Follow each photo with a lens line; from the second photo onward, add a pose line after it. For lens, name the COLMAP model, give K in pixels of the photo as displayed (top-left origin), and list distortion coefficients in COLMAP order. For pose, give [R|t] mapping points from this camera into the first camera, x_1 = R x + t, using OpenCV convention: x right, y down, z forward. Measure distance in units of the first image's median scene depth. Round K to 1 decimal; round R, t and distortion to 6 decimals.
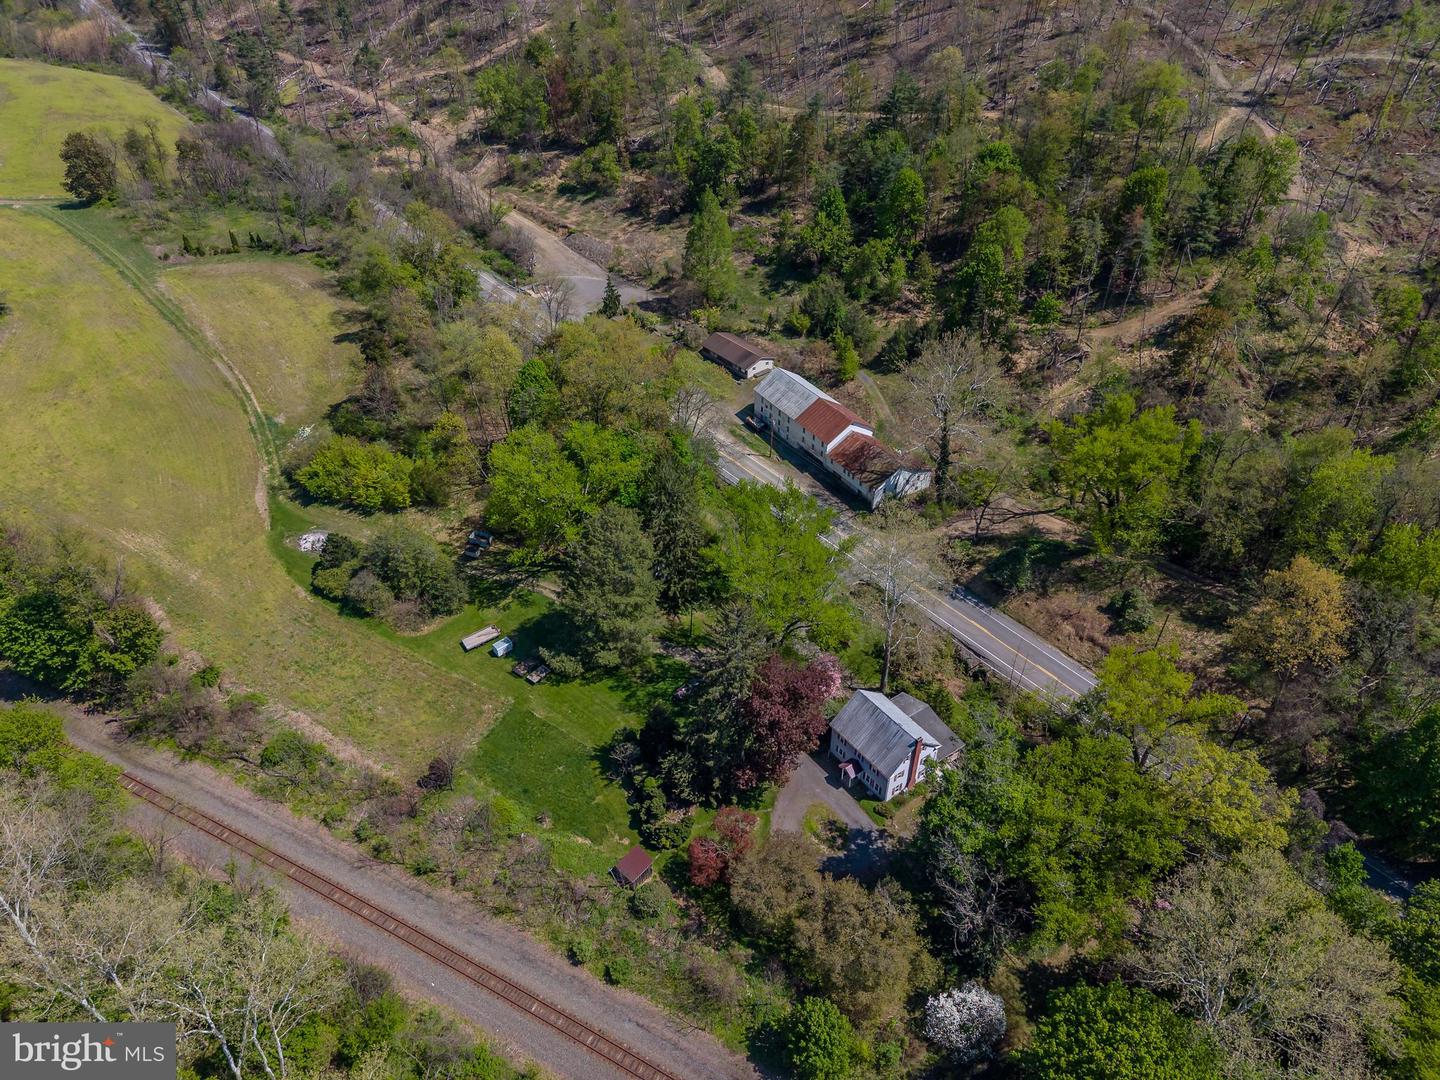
lens RADIAL K [[979.9, 0, 720.0], [0, 979.9, 540.0], [0, 0, 1]] dist [0.009772, 0.000027]
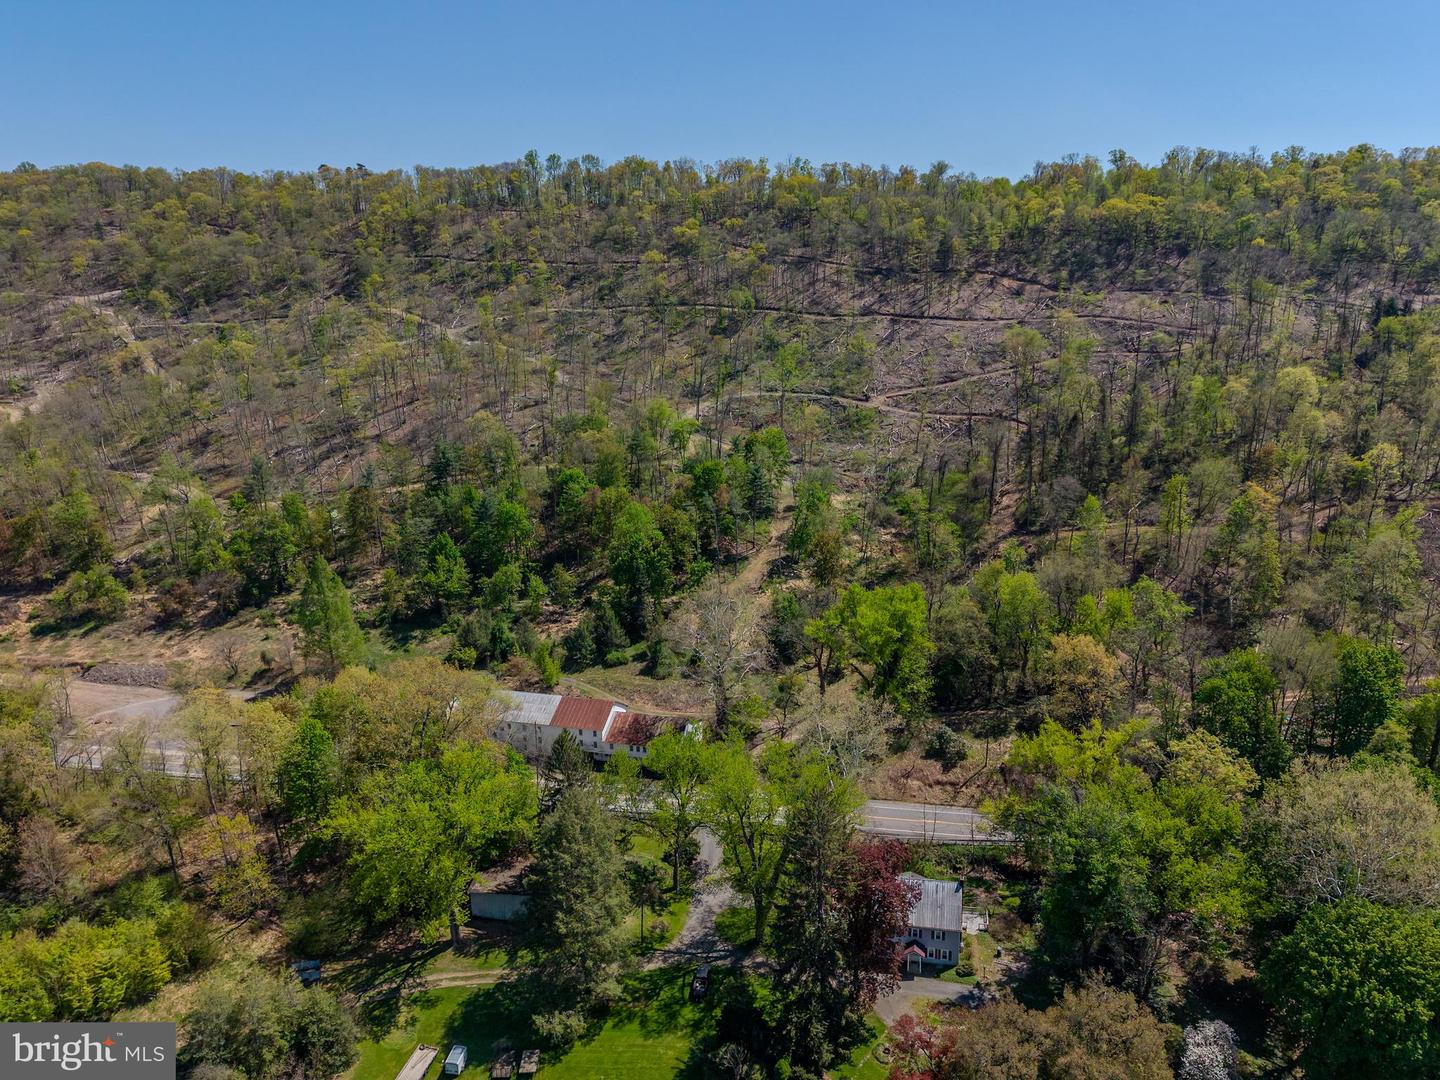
lens RADIAL K [[979.9, 0, 720.0], [0, 979.9, 540.0], [0, 0, 1]] dist [0.009772, 0.000027]
pose [[0.755787, -0.185209, 0.628079, -0.478377], [0.424247, 0.869130, -0.254219, 0.042621], [-0.498799, 0.458596, 0.735452, 0.189015]]
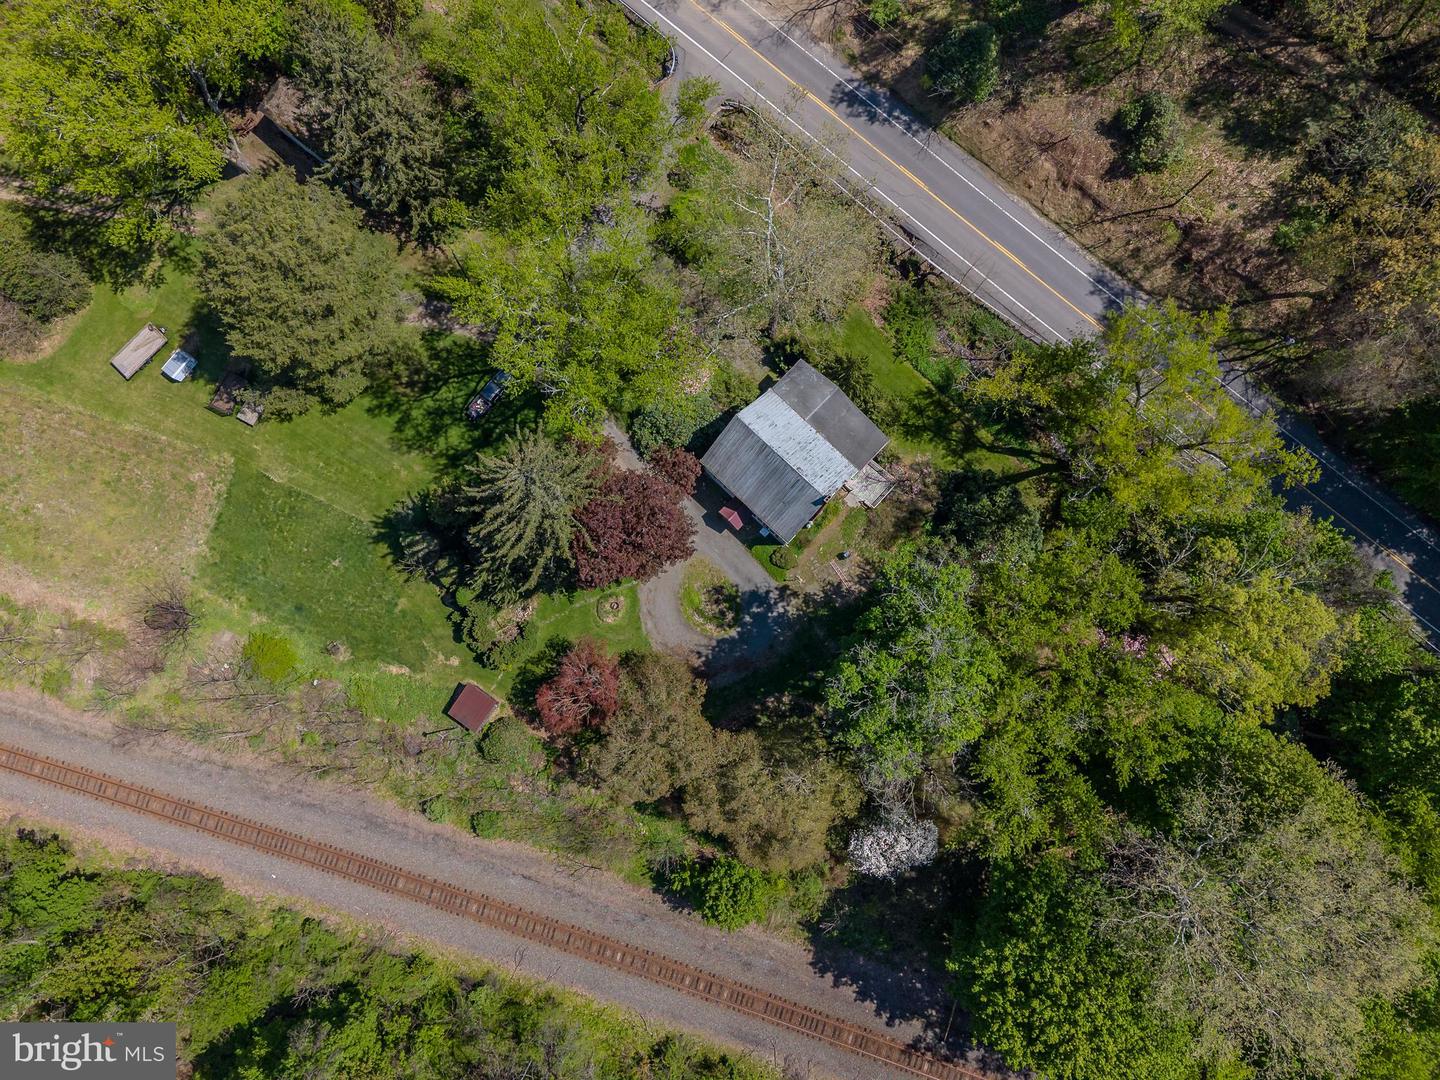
lens RADIAL K [[980.6, 0, 720.0], [0, 980.6, 540.0], [0, 0, 1]] dist [0.046216, -0.061817]
pose [[0.983656, -0.178734, 0.021781, 0.092868], [0.107828, 0.681622, 0.723716, -0.249751], [-0.144199, -0.709539, 0.689754, 0.439714]]
